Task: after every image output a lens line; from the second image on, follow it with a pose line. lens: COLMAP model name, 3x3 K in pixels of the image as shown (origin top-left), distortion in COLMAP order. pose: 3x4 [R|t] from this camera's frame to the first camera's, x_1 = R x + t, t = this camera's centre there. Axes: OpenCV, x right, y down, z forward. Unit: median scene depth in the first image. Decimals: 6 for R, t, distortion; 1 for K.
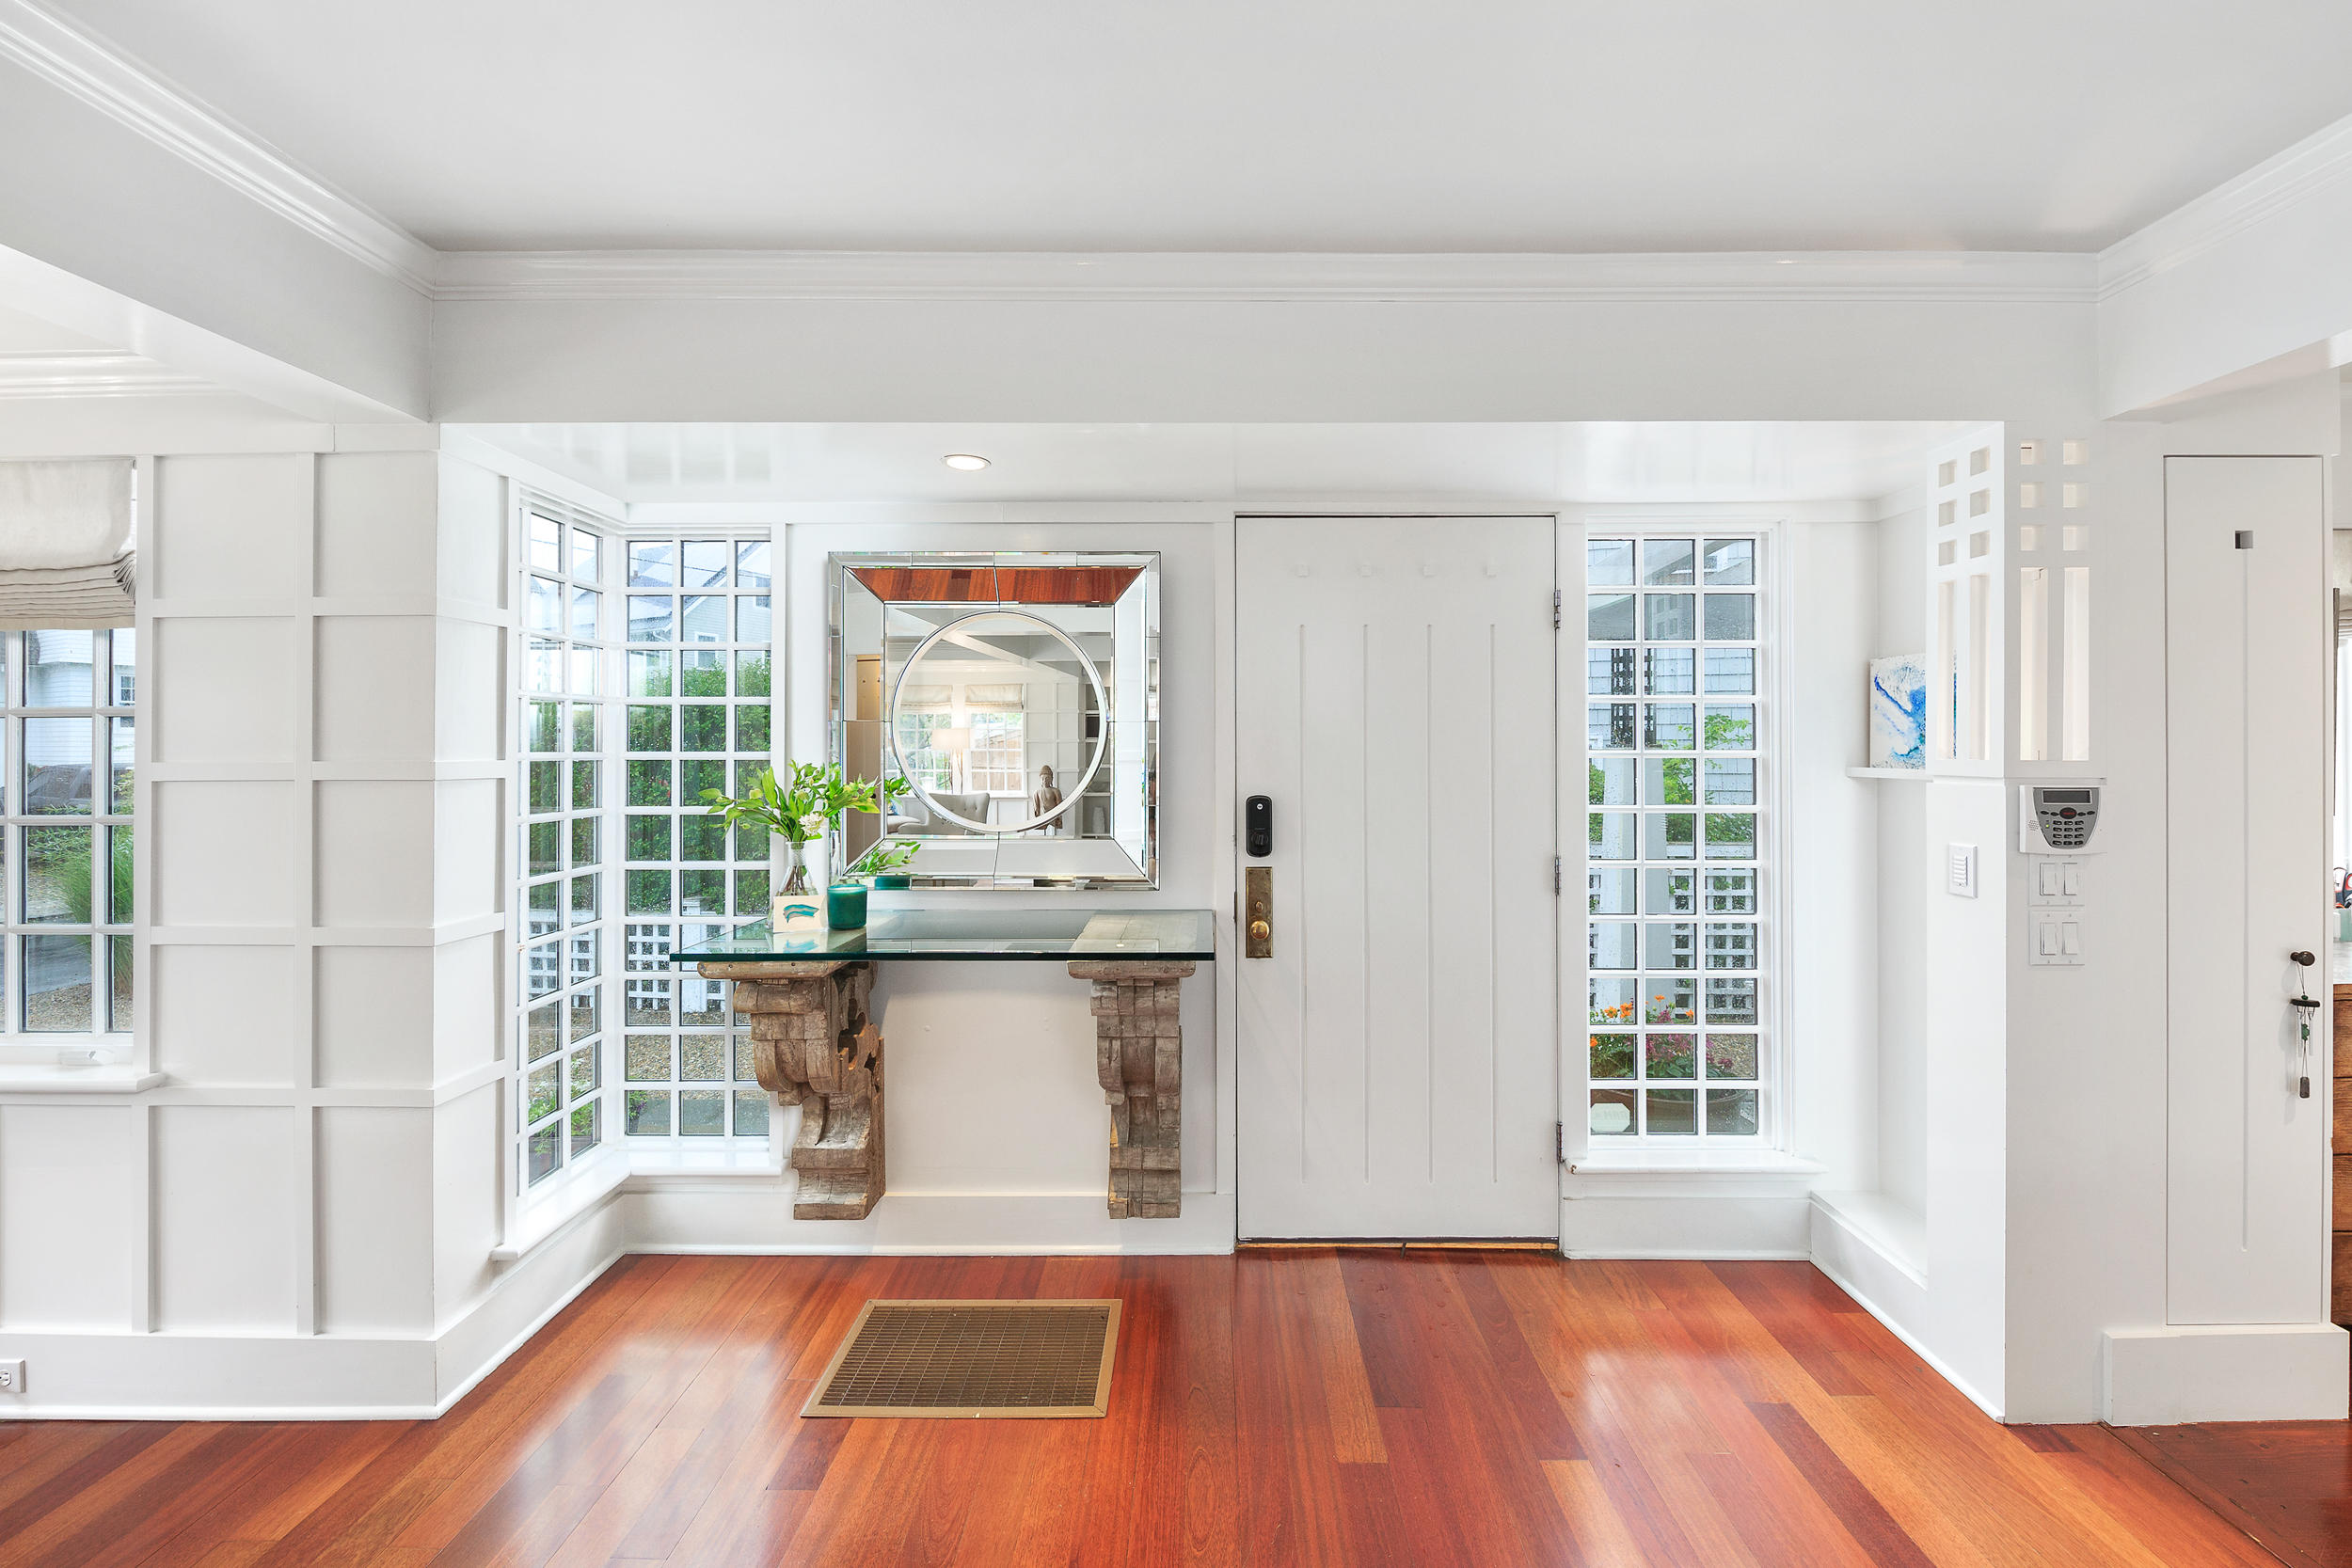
lens RADIAL K [[1042.5, 0, 1183.6], [0, 1042.5, 759.4], [0, 0, 1]] dist [0.001805, 0.000403]
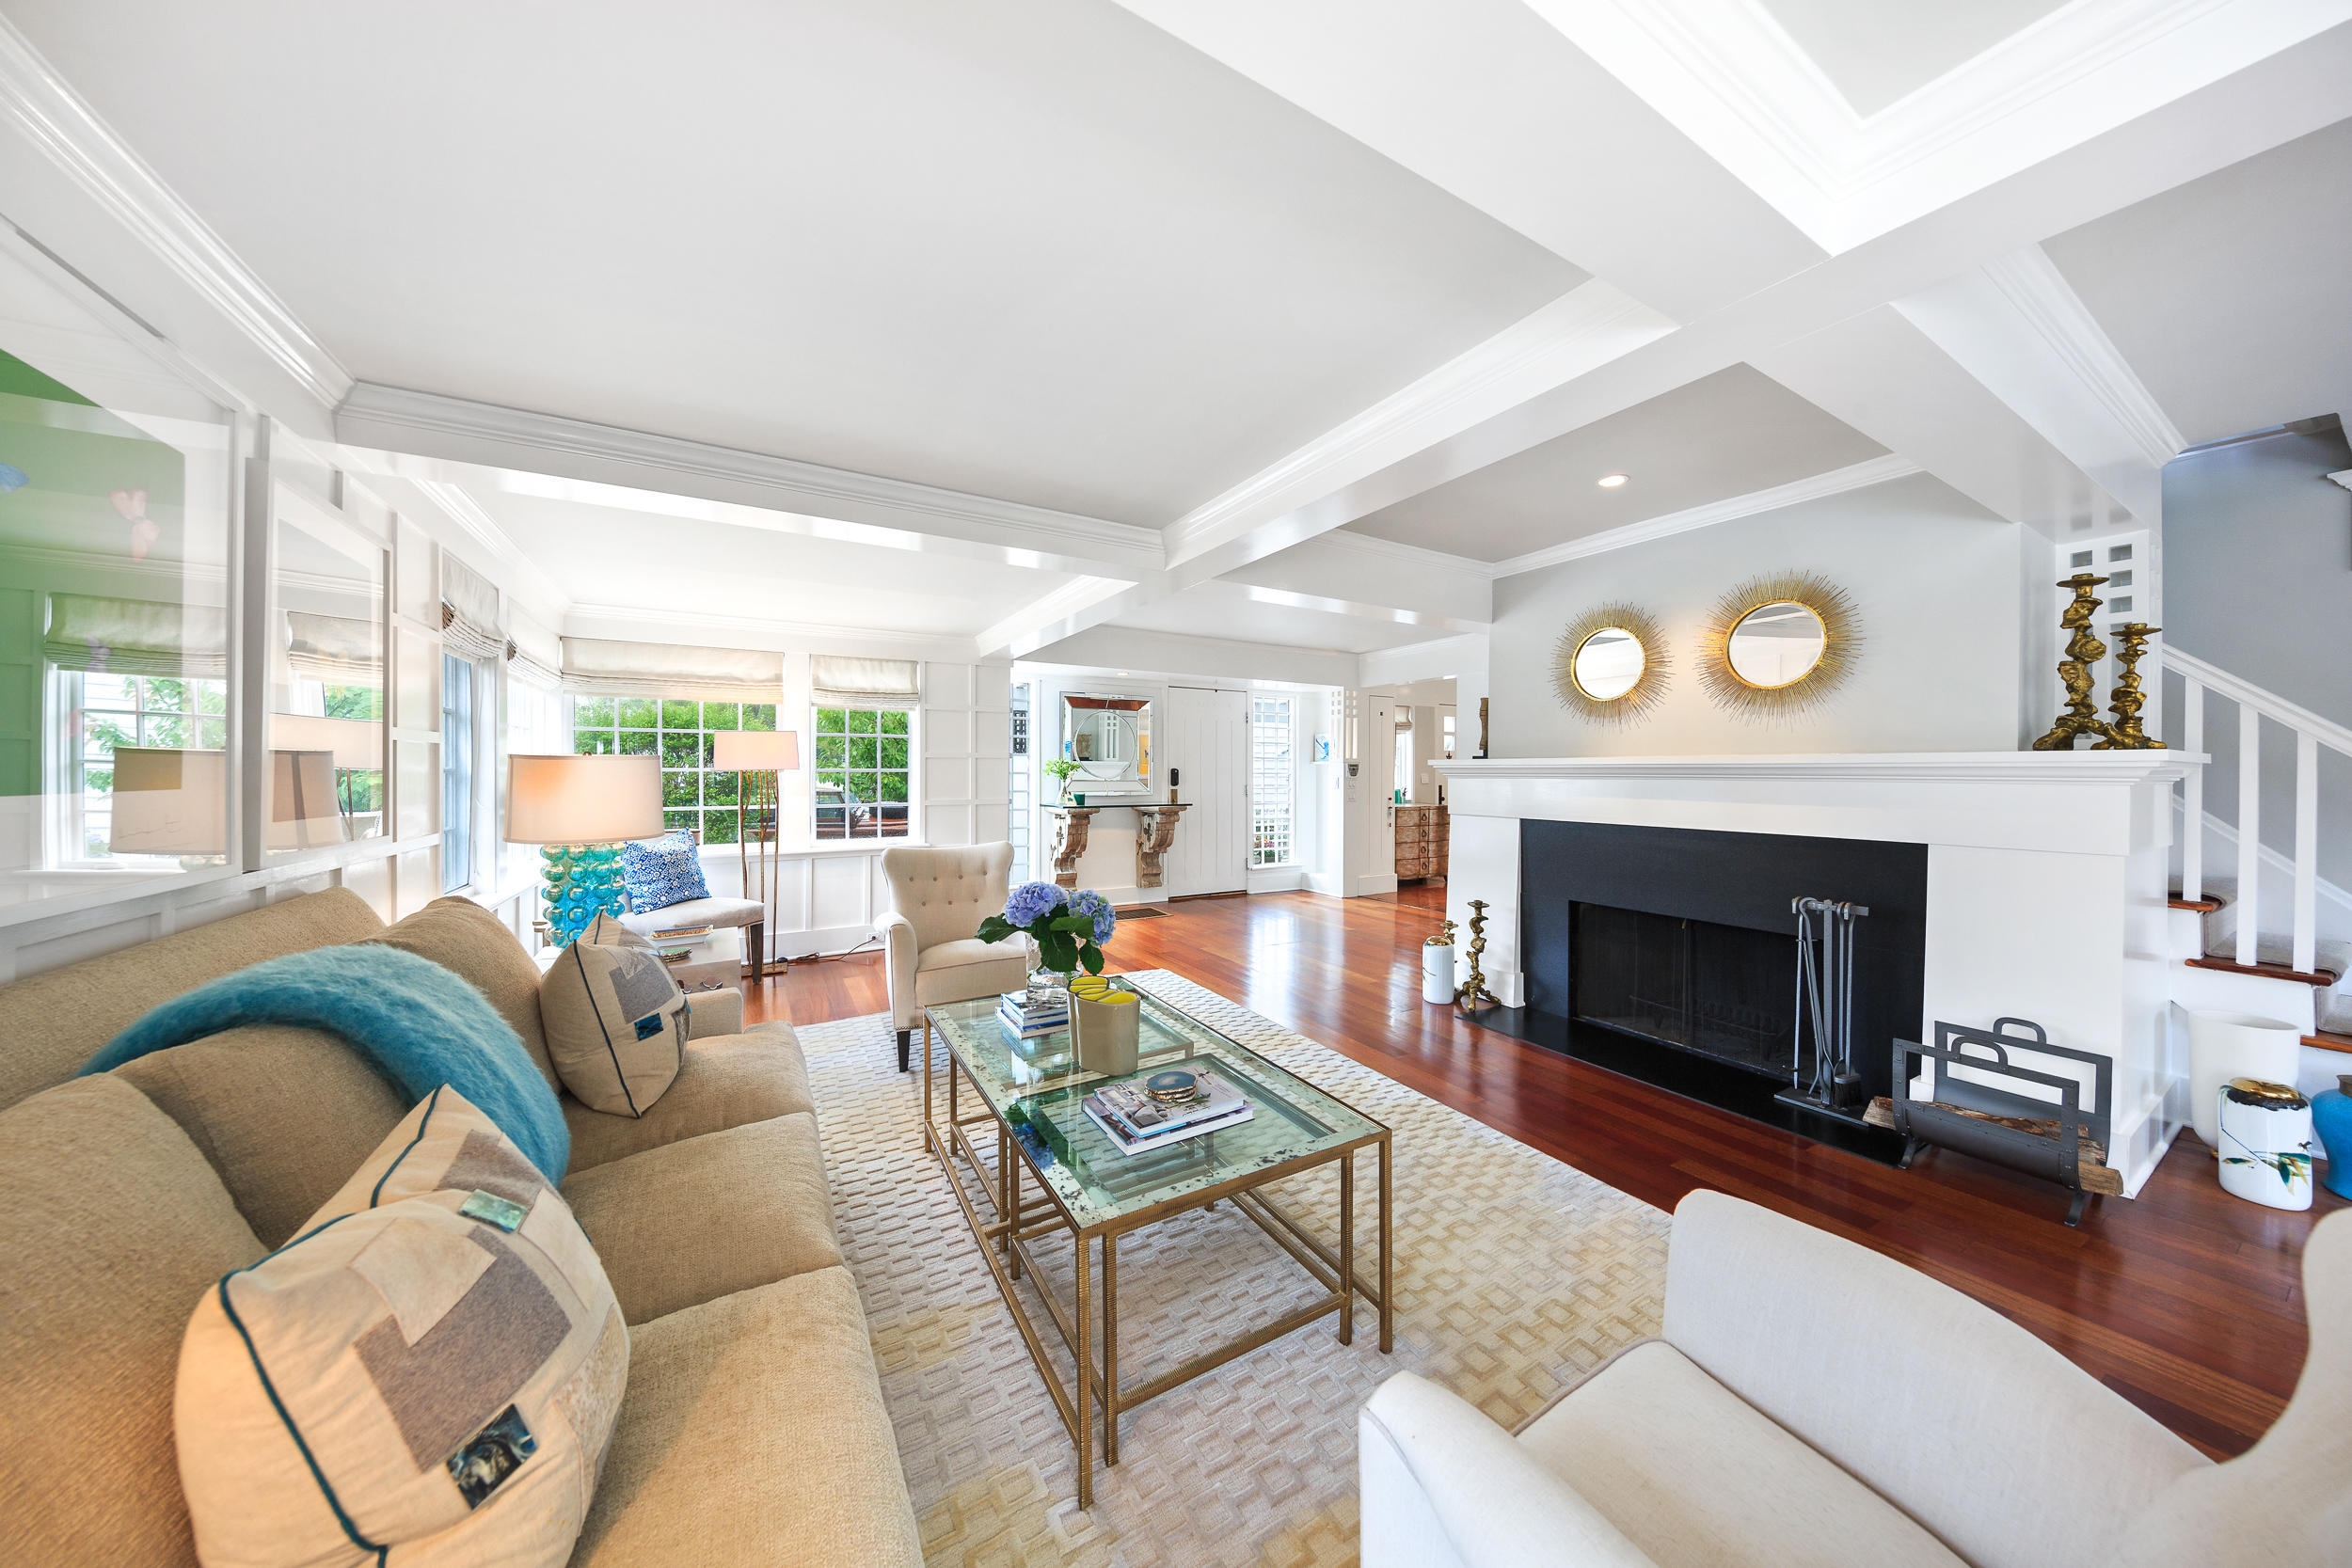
lens RADIAL K [[739.5, 0, 1176.0], [0, 739.5, 784.0], [0, 0, 1]] dist [0.008750, -0.000030]
pose [[0.872482, -0.003809, 0.488631, -1.363347], [0.004031, 0.999992, 0.000597, 0.102175], [-0.488630, 0.001448, 0.872490, -1.398150]]
